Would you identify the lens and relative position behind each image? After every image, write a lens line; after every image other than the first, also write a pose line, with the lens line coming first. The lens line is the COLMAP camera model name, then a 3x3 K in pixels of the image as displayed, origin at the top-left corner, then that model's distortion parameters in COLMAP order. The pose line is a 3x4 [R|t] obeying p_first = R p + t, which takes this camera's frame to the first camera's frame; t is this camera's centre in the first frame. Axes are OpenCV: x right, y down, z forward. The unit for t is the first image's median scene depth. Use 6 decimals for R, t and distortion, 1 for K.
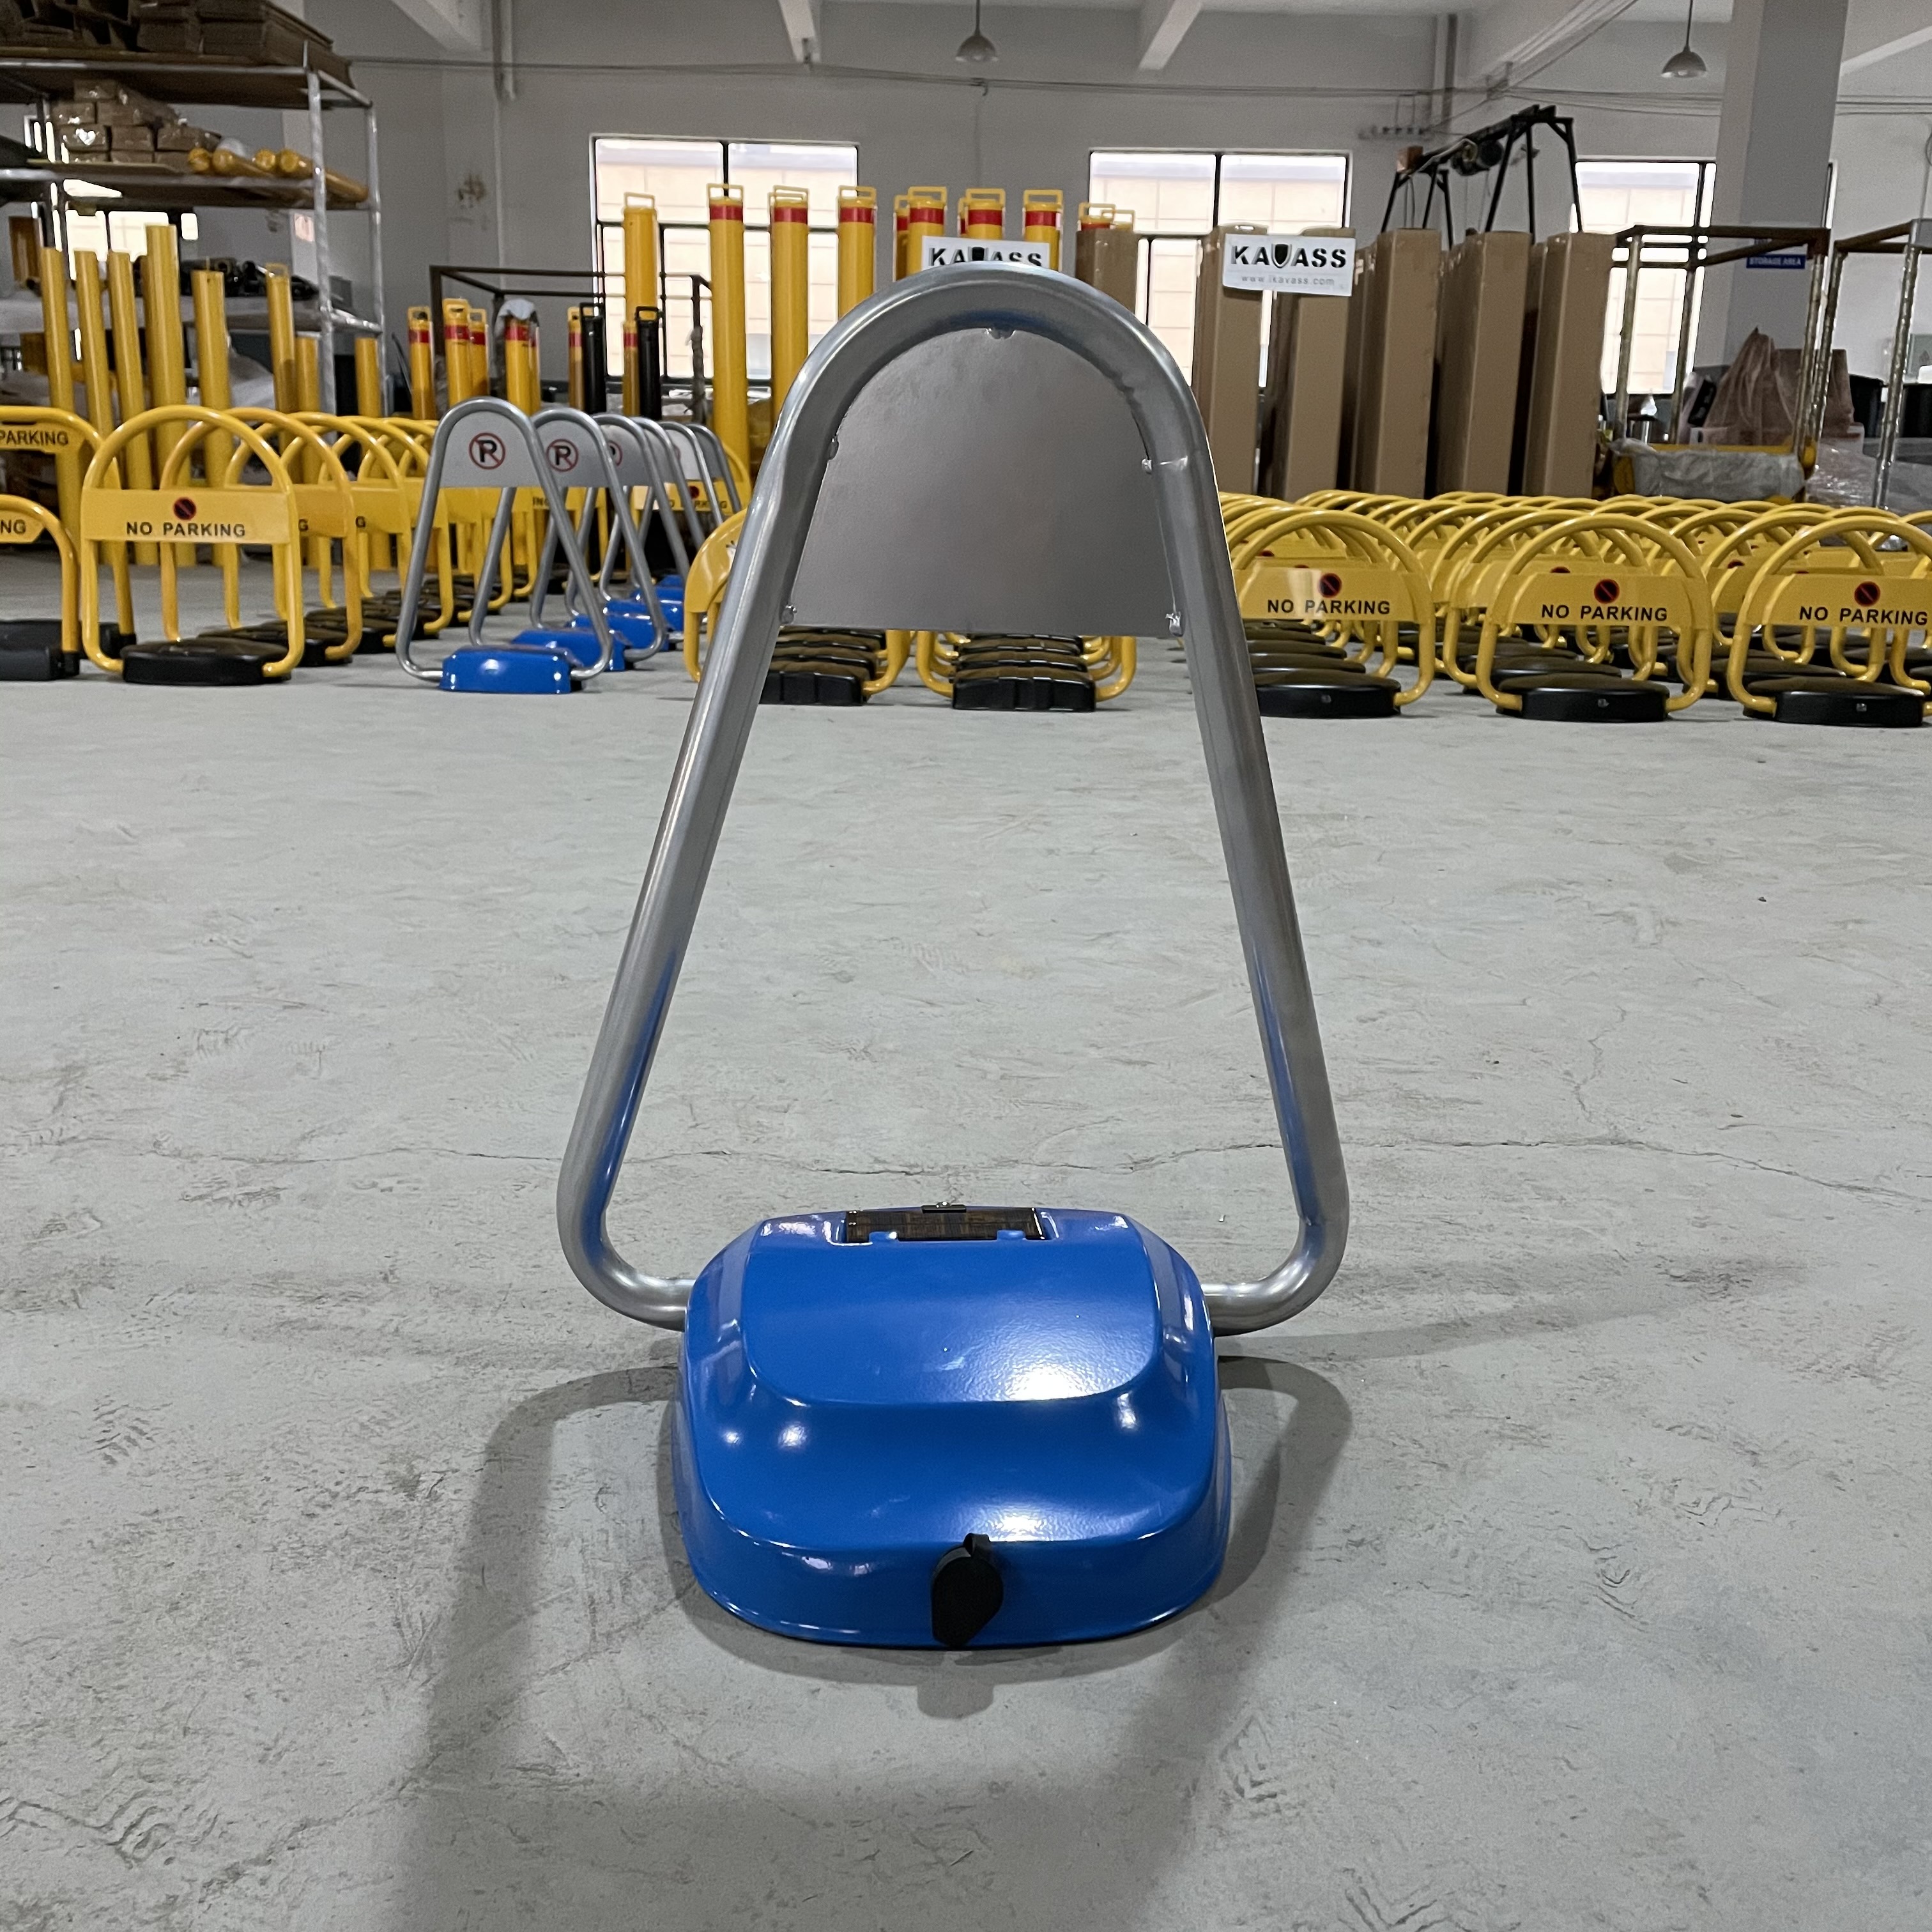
lens RADIAL K [[1978.2, 0, 986.3], [0, 1978.2, 970.3], [0, 0, 1]] dist [0.087827, -0.123770]
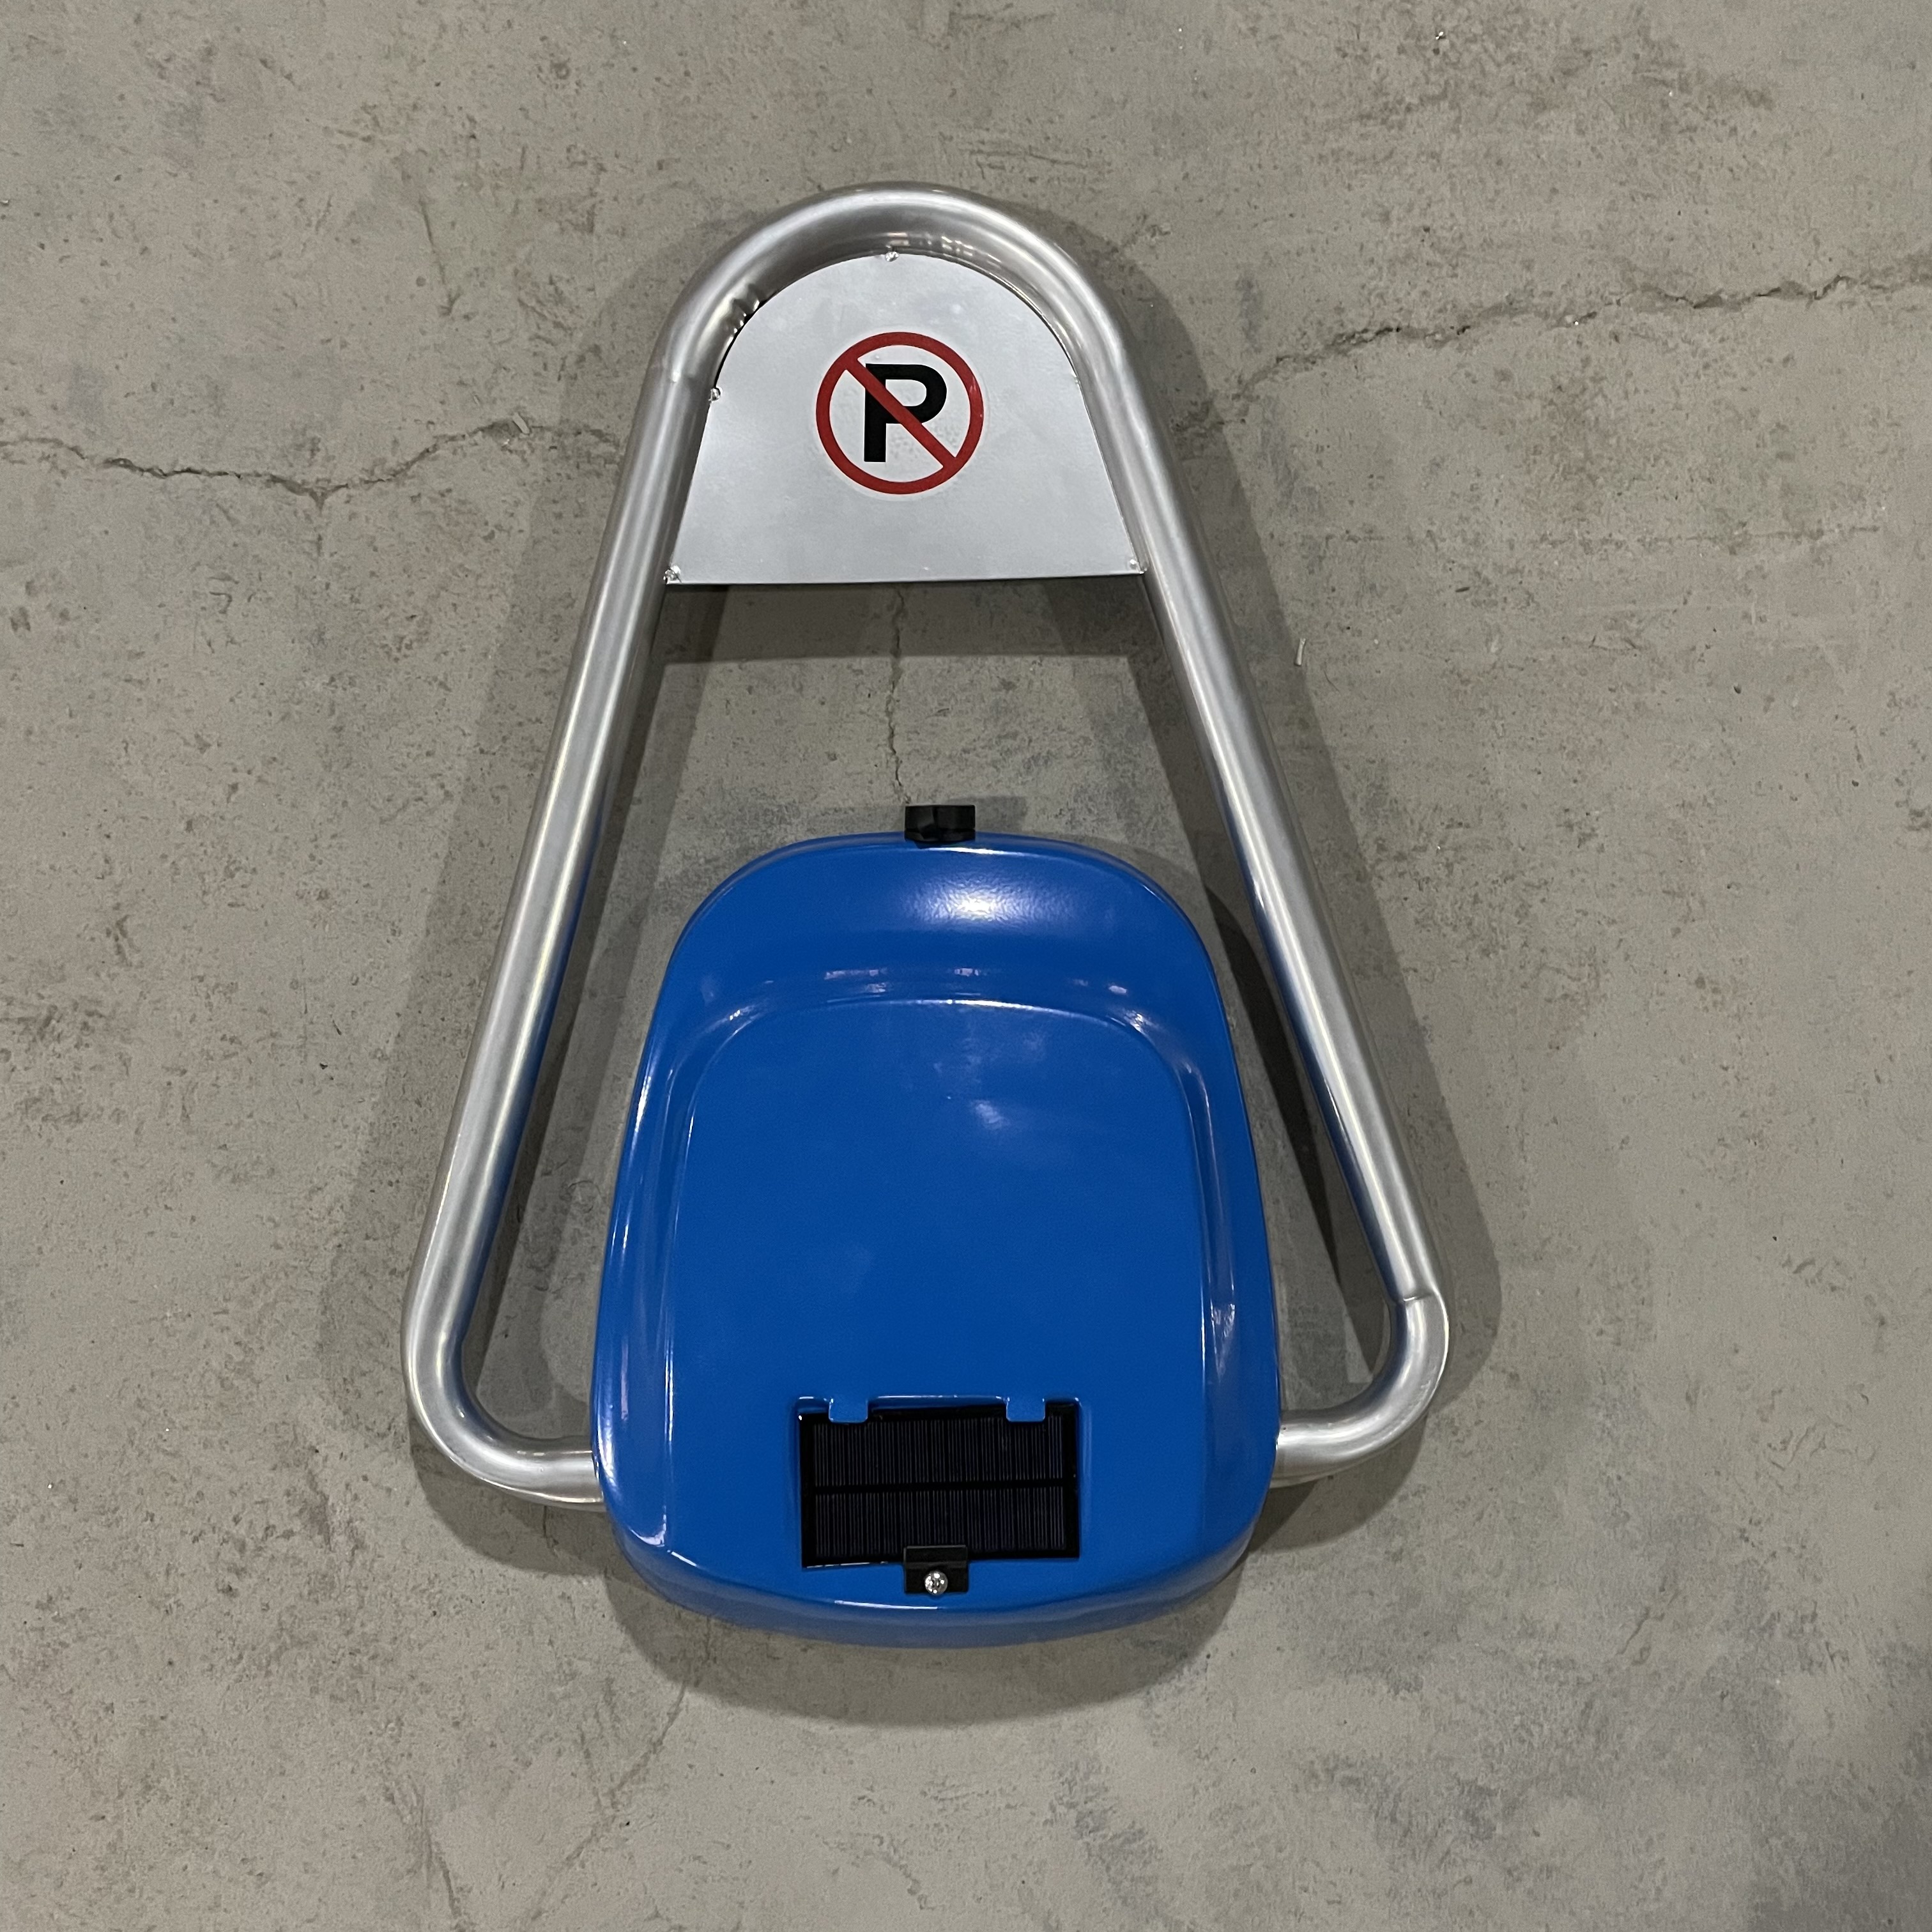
lens RADIAL K [[1978.2, 0, 979.2], [0, 1978.2, 960.1], [0, 0, 1]] dist [0.095566, -0.144953]
pose [[0.998935, -0.041353, 0.020479, -0.001615], [-0.004804, 0.348172, 0.937418, -0.090158], [-0.045895, -0.936518, 0.347602, 0.128082]]
